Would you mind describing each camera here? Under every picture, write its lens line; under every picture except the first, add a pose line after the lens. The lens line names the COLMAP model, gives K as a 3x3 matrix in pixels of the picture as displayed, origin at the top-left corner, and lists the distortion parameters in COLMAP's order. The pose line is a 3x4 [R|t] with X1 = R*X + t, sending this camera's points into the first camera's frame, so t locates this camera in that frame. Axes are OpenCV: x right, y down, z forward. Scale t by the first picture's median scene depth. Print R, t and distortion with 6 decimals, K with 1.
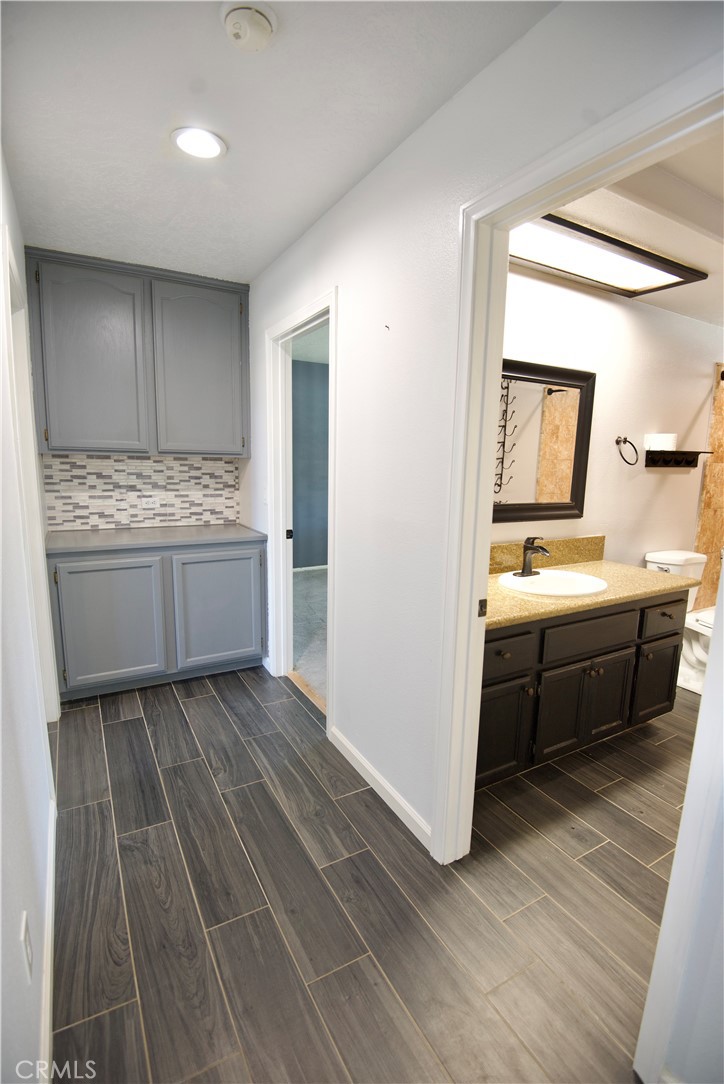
lens RADIAL K [[504.9, 0, 358.3], [0, 504.9, 551.3], [0, 0, 1]] dist [-0.001203, -0.016204]
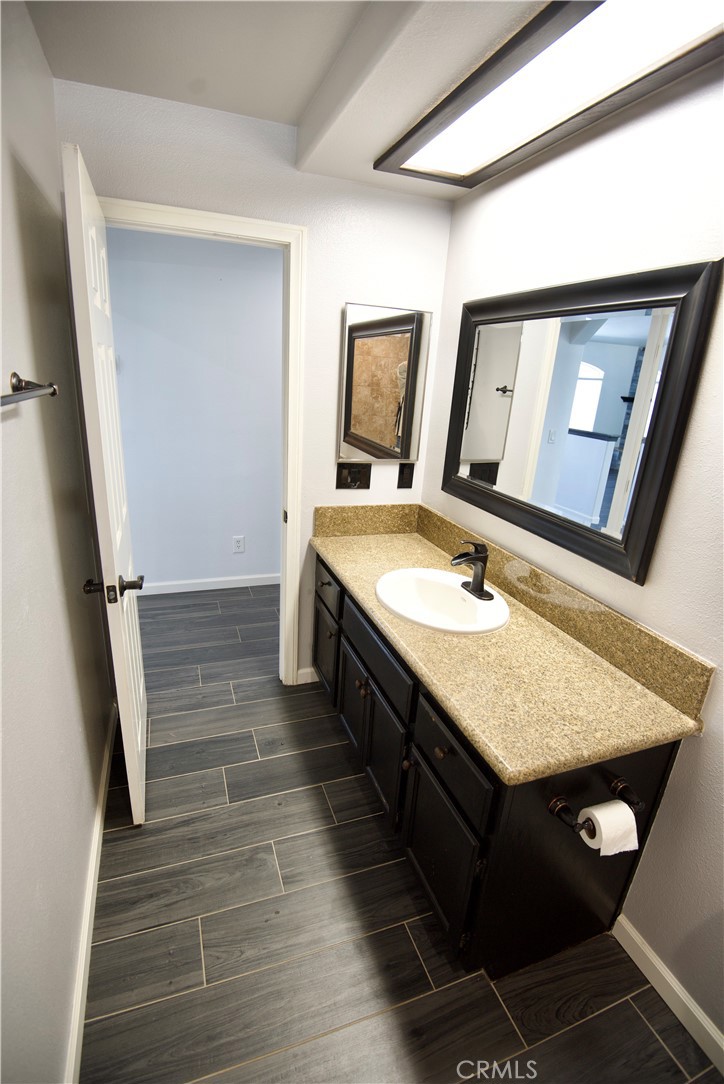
lens RADIAL K [[504.9, 0, 358.3], [0, 504.9, 551.3], [0, 0, 1]] dist [-0.001203, -0.016204]
pose [[-0.158295, 0.300756, -0.940473, 2.636479], [-0.244099, 0.910997, 0.332415, -0.538002], [0.956744, 0.282188, -0.070792, 2.191466]]
